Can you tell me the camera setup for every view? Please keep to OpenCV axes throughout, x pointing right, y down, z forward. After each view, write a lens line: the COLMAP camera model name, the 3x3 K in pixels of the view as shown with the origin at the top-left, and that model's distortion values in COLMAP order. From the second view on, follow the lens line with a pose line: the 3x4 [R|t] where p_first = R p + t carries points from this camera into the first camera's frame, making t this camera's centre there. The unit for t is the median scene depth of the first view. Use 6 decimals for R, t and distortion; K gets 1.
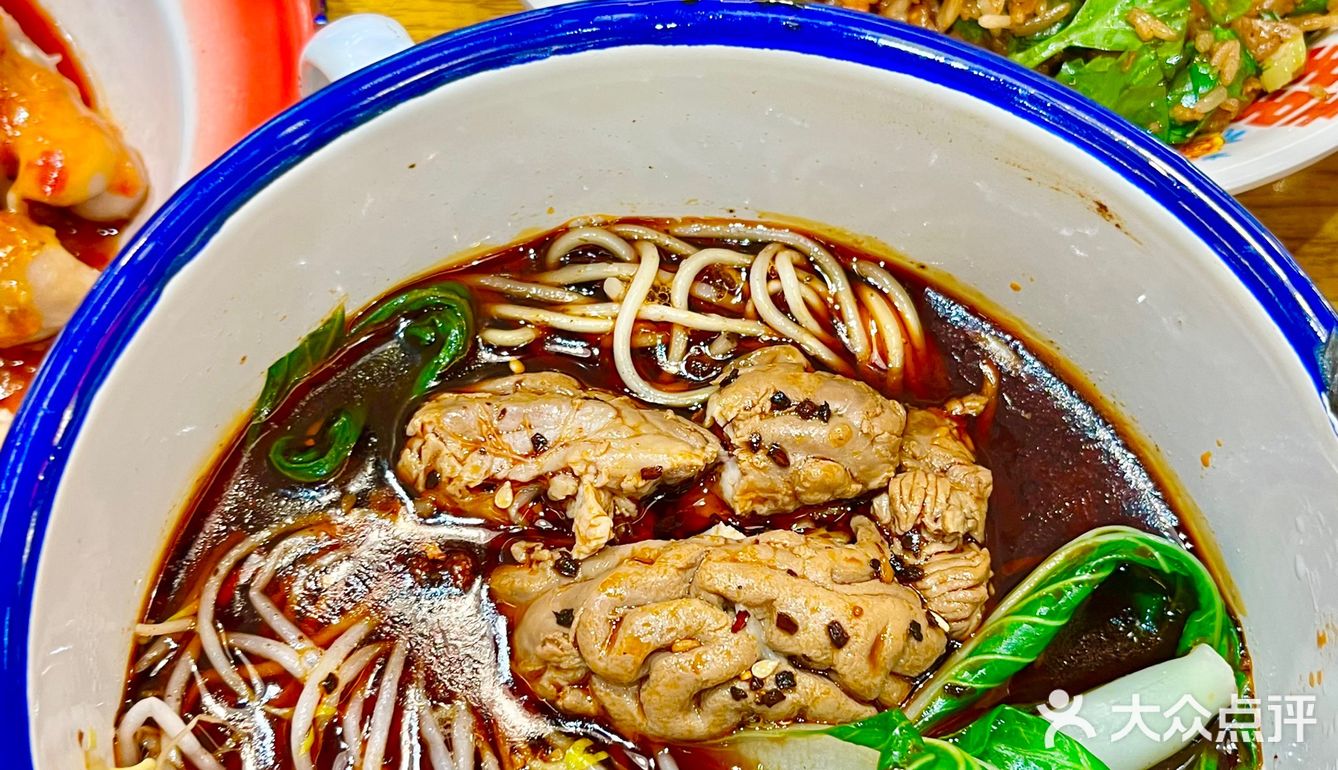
lens RADIAL K [[1686.2, 0, 663.6], [0, 1686.2, 388.9], [0, 0, 1]] dist [-0.001392, 0.000000]
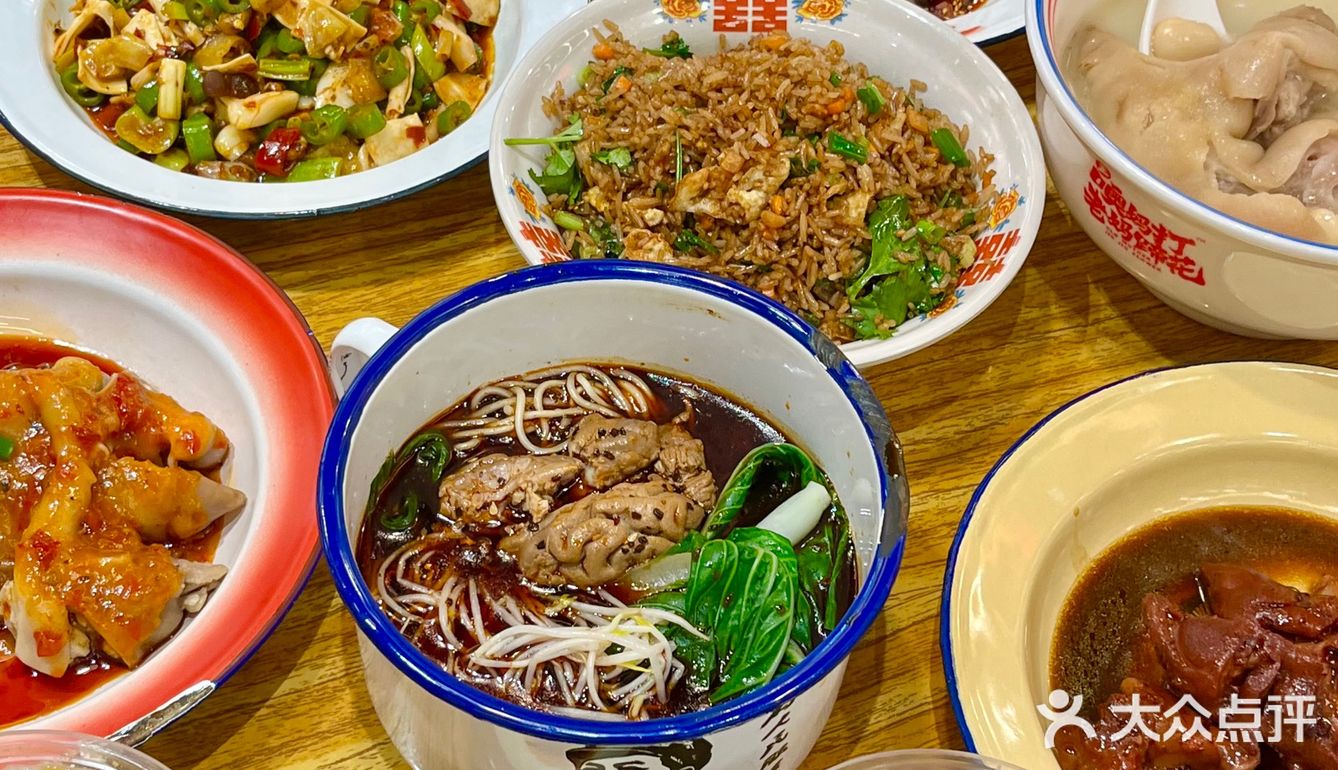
lens RADIAL K [[2111.6, 0, 660.8], [0, 2111.6, 380.7], [0, 0, 1]] dist [0.007793, 0.000000]
pose [[0.942068, -0.261823, 0.209659, -0.417967], [0.292186, 0.947540, -0.129594, 0.321927], [-0.164730, 0.183346, 0.969148, -1.697898]]
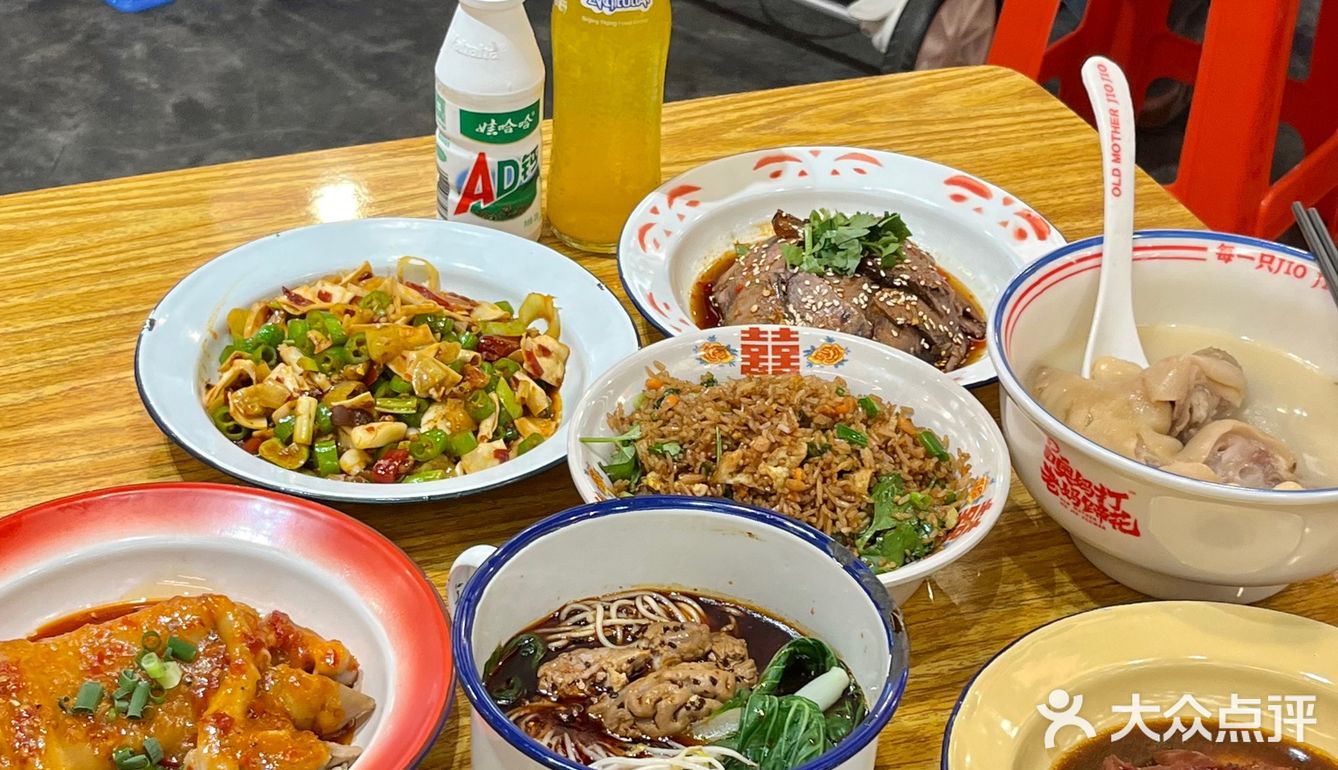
lens RADIAL K [[2350.7, 0, 667.5], [0, 2350.7, 386.6], [0, 0, 1]] dist [-0.028780, 0.000000]
pose [[0.936422, -0.197101, 0.290285, -0.972028], [0.306262, 0.862861, -0.402087, 1.217402], [-0.171223, 0.465427, 0.868367, -2.547908]]
